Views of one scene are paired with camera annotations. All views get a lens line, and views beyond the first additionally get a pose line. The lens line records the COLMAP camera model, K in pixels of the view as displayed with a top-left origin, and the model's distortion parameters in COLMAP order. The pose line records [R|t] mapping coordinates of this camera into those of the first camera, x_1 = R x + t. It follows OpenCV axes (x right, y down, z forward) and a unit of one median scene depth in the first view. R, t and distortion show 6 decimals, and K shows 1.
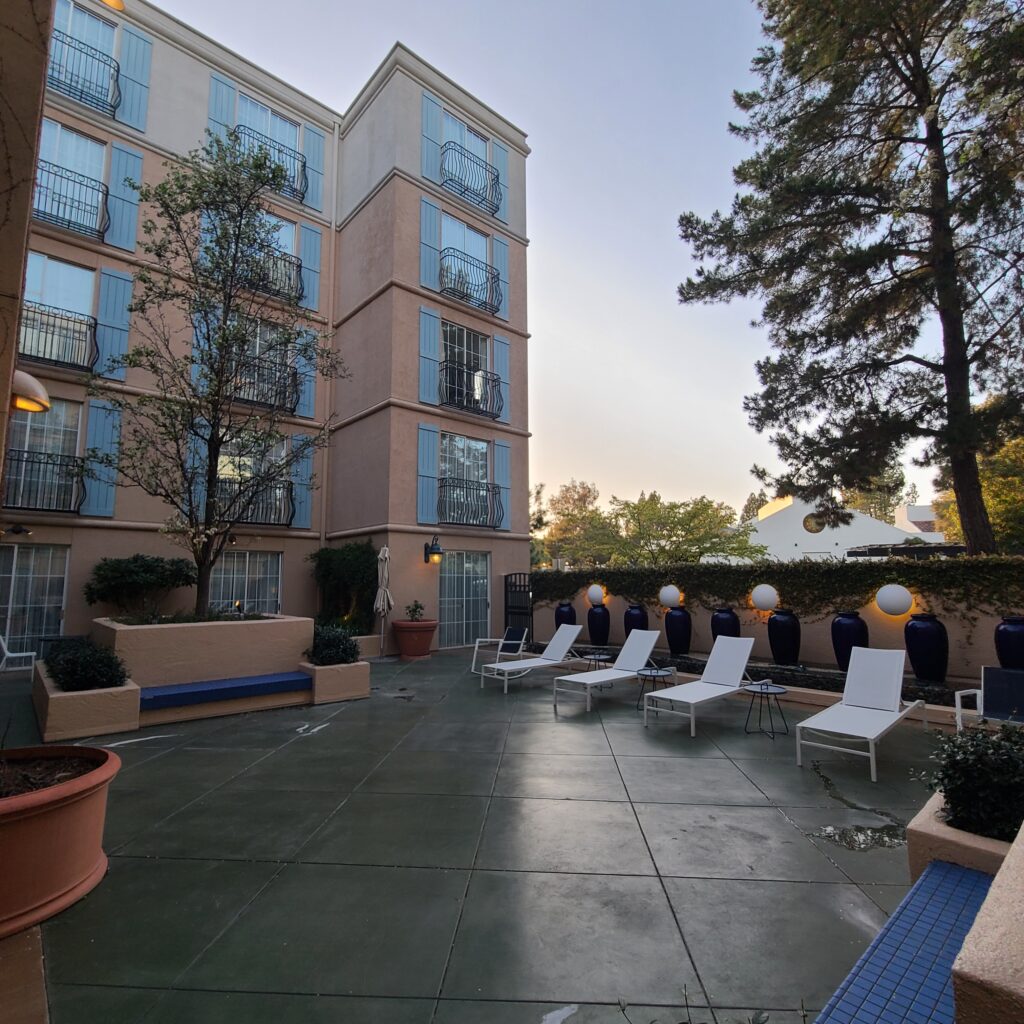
lens RADIAL K [[560.2, 0, 513.2], [0, 560.2, 514.5], [0, 0, 1]] dist [0.006761, -0.003361]
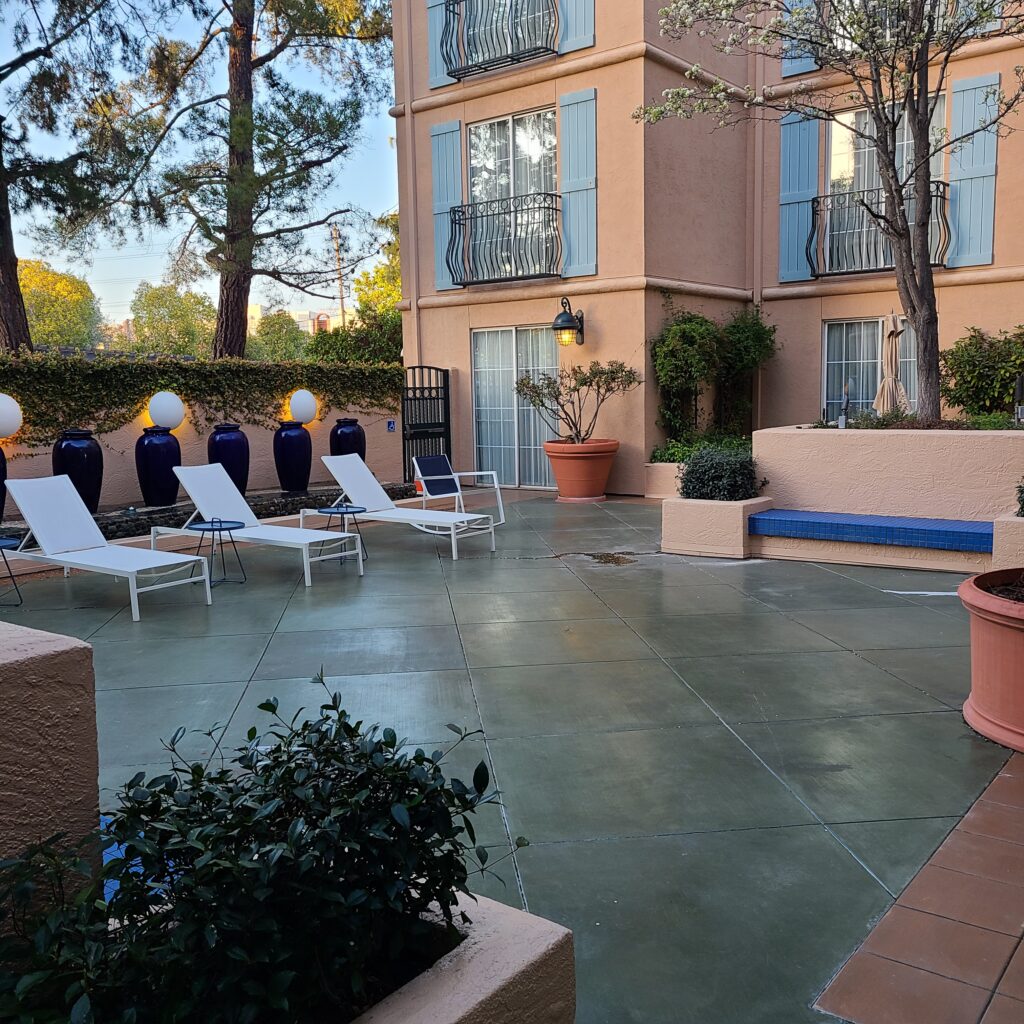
lens RADIAL K [[1024.4, 0, 513.3], [0, 1024.4, 512.1], [0, 0, 1]] dist [0.023358, 0.000000]
pose [[-0.173073, -0.114291, 0.978255, -0.875973], [-0.109678, 0.989303, 0.096177, 0.106744], [-0.978783, -0.090648, -0.183757, 0.823997]]
